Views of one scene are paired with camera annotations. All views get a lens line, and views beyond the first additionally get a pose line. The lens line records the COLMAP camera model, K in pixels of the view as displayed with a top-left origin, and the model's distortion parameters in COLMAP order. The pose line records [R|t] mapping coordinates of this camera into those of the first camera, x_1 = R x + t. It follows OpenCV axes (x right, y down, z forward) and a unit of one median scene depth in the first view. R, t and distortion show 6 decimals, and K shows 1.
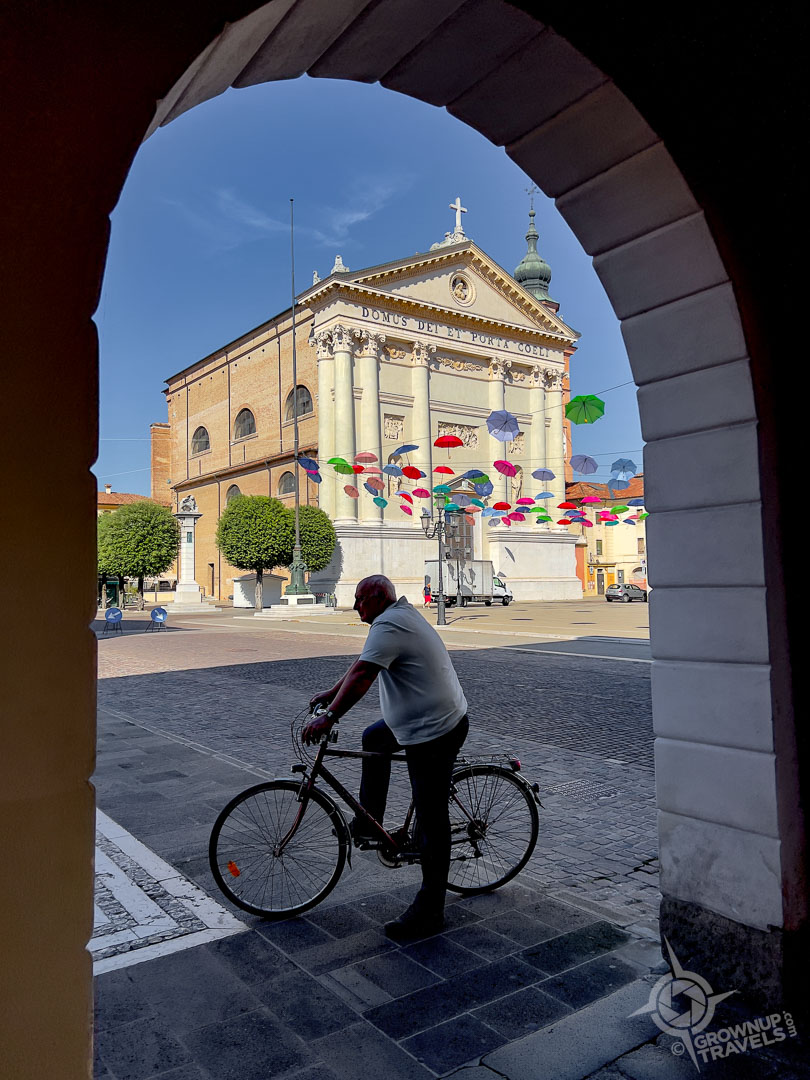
lens RADIAL K [[821.3, 0, 405.0], [0, 821.3, 540.0], [0, 0, 1]] dist [0.030035, -0.002137]
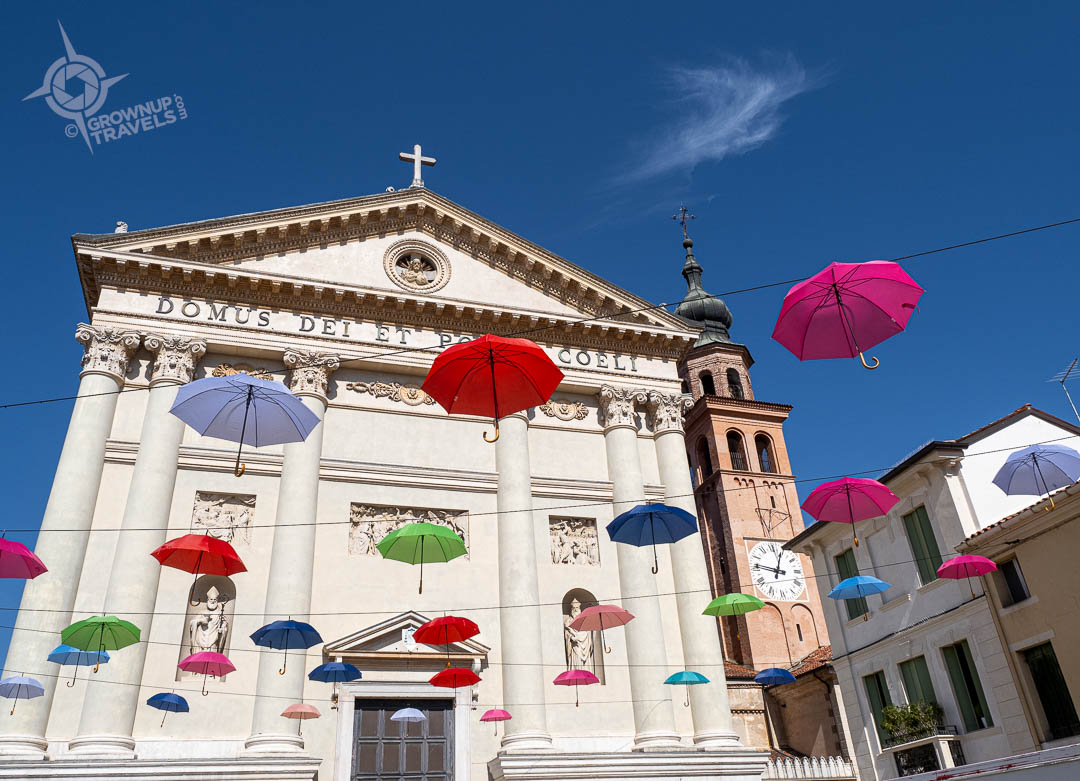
lens RADIAL K [[845.3, 0, 540.0], [0, 845.3, 390.5], [0, 0, 1]] dist [0.001419, 0.000426]
pose [[0.941908, -0.202646, -0.267851, 0.275626], [0.058007, 0.883645, -0.464549, 0.025601], [0.330824, 0.422026, 0.844067, 0.599551]]
